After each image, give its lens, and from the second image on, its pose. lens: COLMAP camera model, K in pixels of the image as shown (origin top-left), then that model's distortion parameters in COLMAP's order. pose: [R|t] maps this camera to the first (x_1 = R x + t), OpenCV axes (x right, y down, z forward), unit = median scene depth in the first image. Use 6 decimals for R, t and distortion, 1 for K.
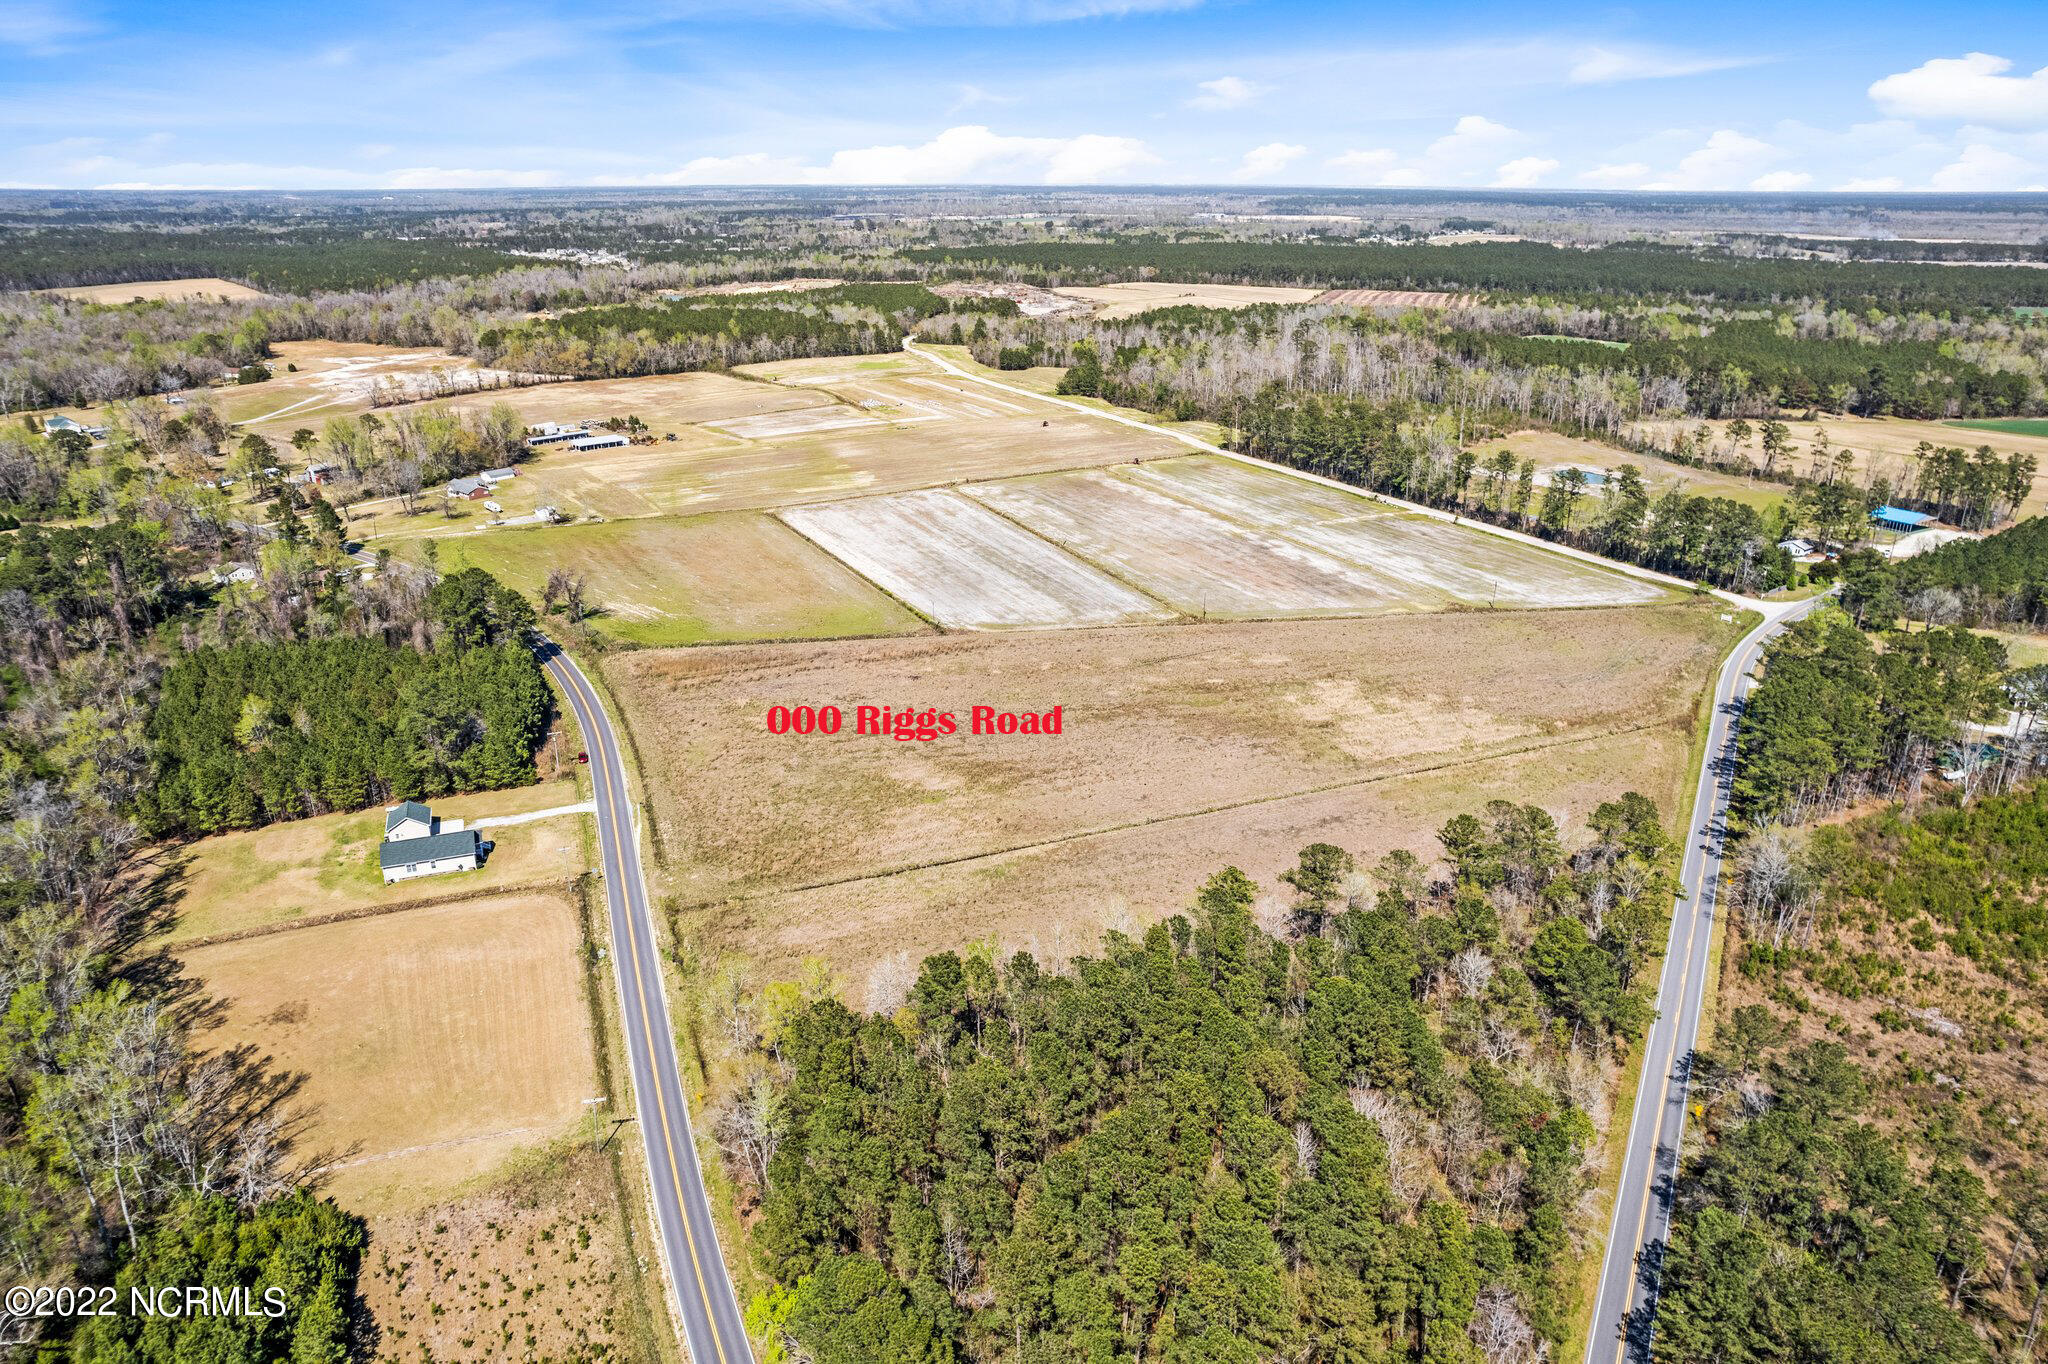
lens RADIAL K [[1324.2, 0, 1019.1], [0, 1324.2, 708.3], [0, 0, 1]] dist [-0.044963, -0.000082]
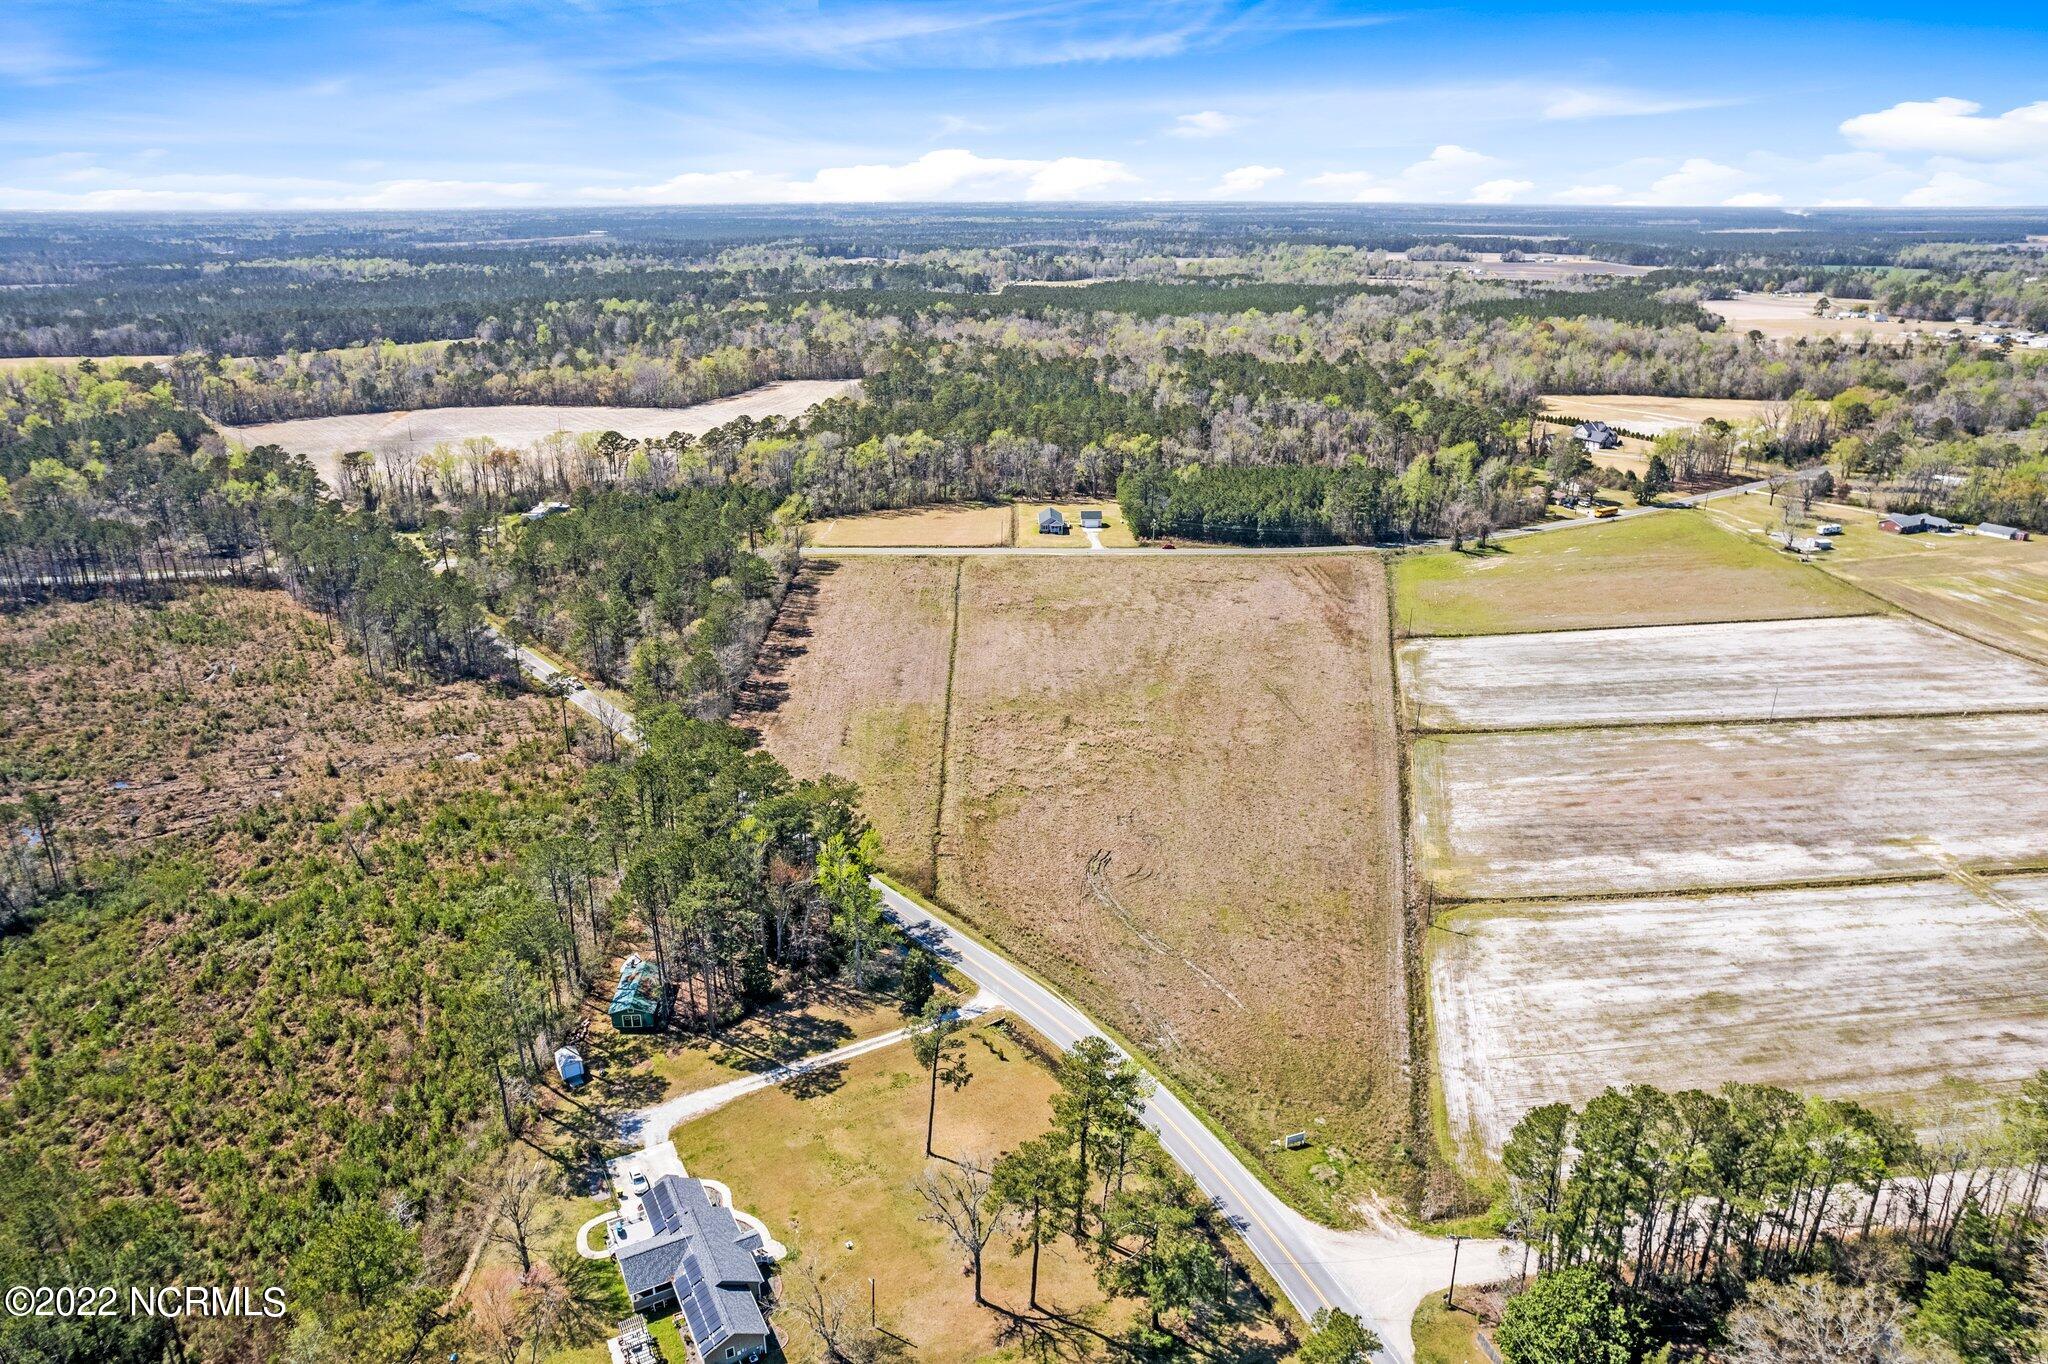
lens RADIAL K [[1325.9, 0, 1028.7], [0, 1325.9, 670.6], [0, 0, 1]] dist [-0.079033, 0.071105]
pose [[-0.343075, 0.321811, -0.882461, 0.898978], [-0.351201, 0.827394, 0.438266, -0.362669], [0.871181, 0.460279, -0.170838, 0.892742]]
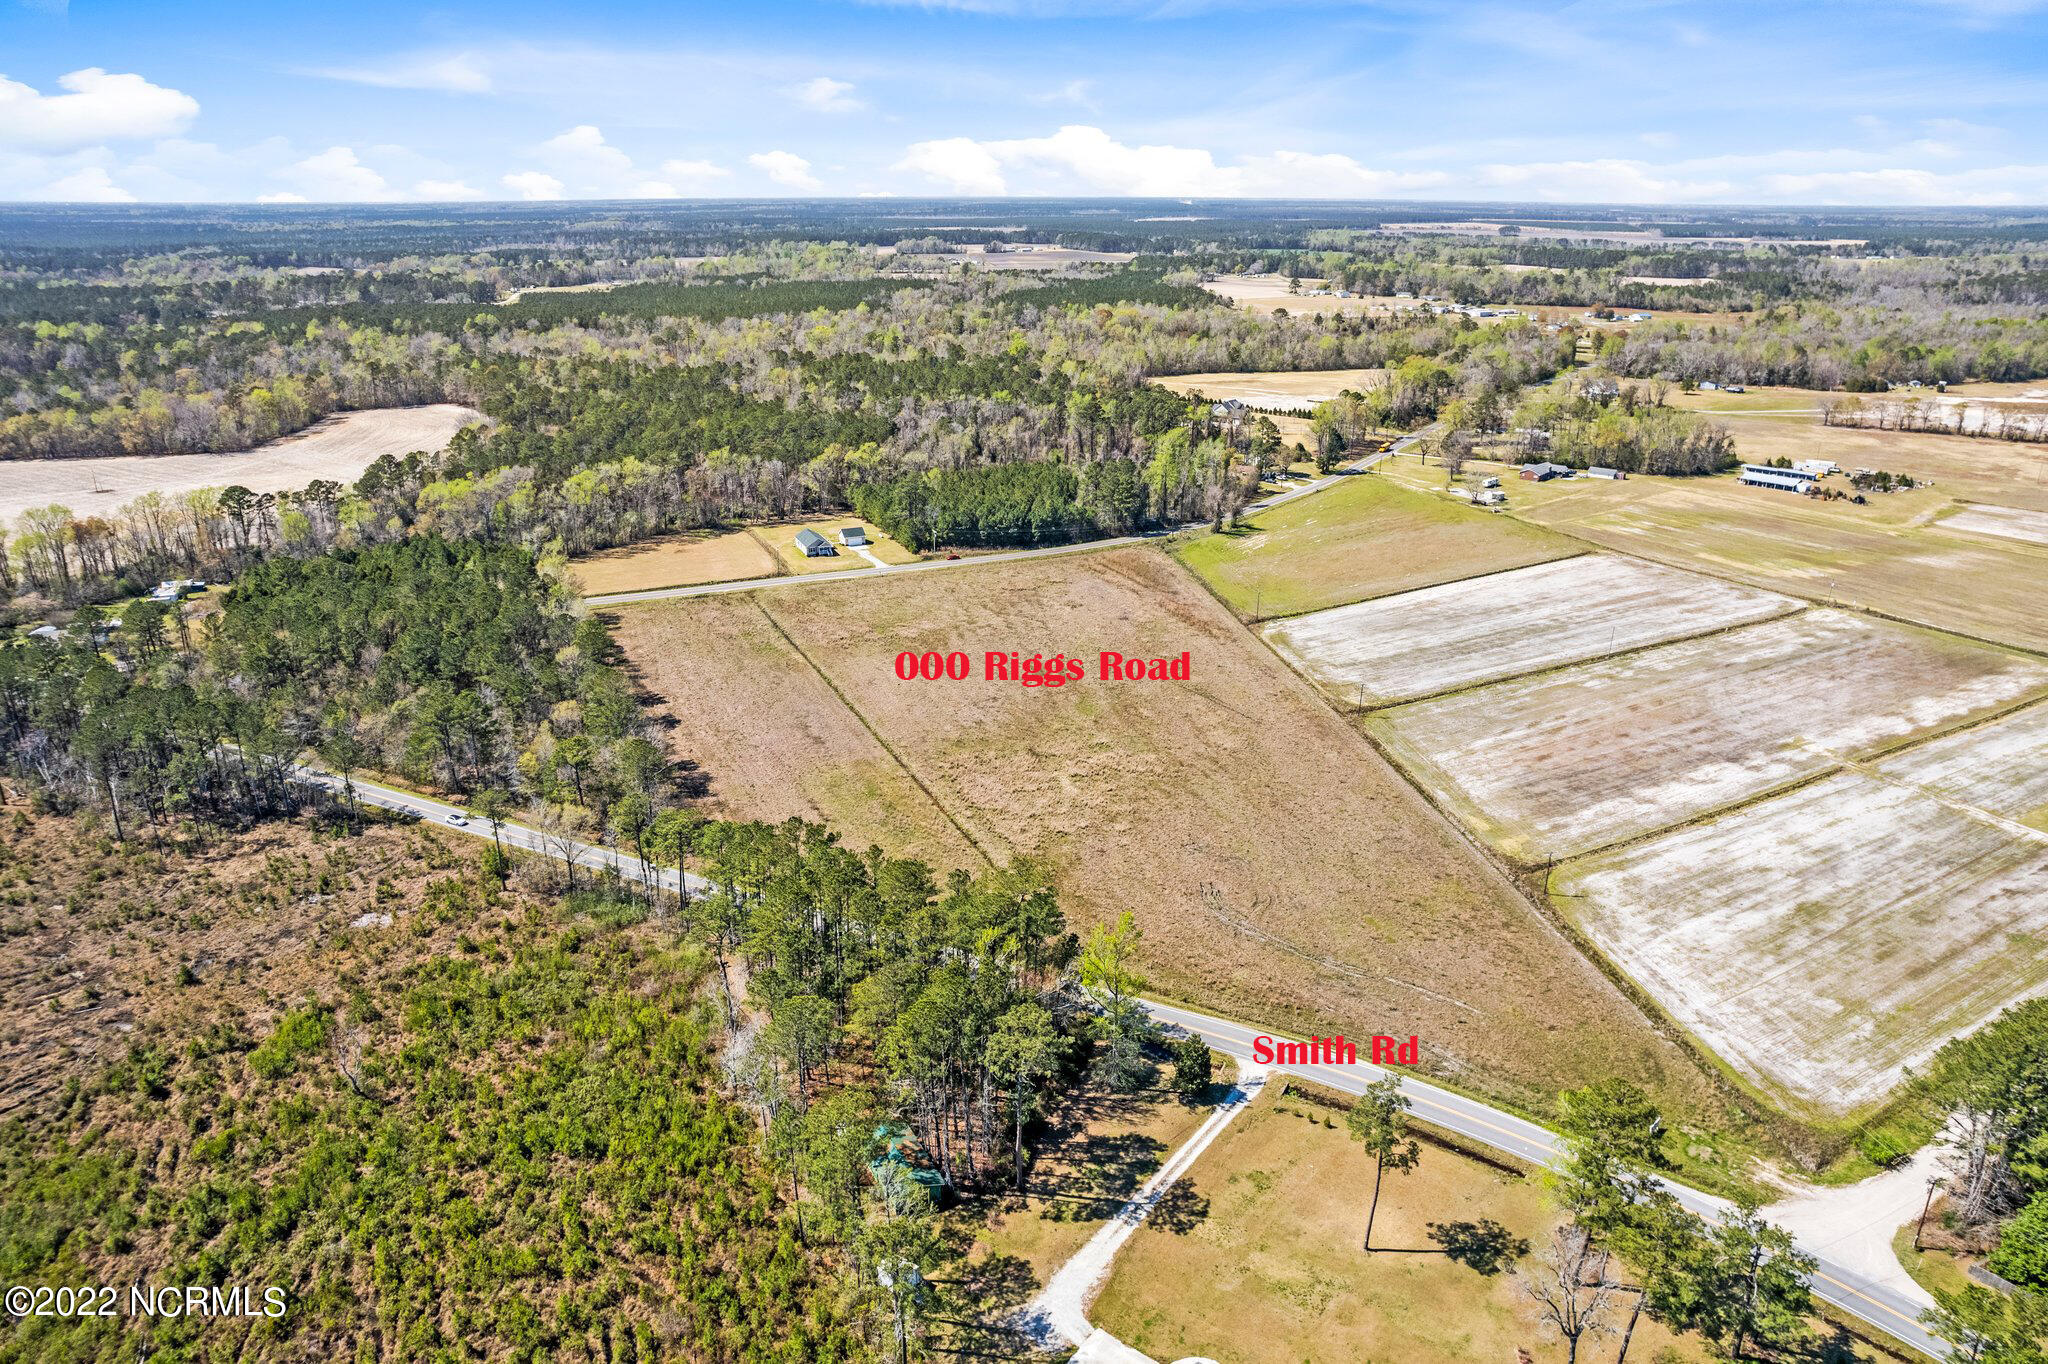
lens RADIAL K [[1325.9, 0, 1028.7], [0, 1325.9, 670.6], [0, 0, 1]] dist [-0.079033, 0.071105]
pose [[0.052570, 0.344135, -0.937447, 0.881174], [-0.376268, 0.876385, 0.300619, -0.259255], [0.925018, 0.336928, 0.175559, 0.636215]]
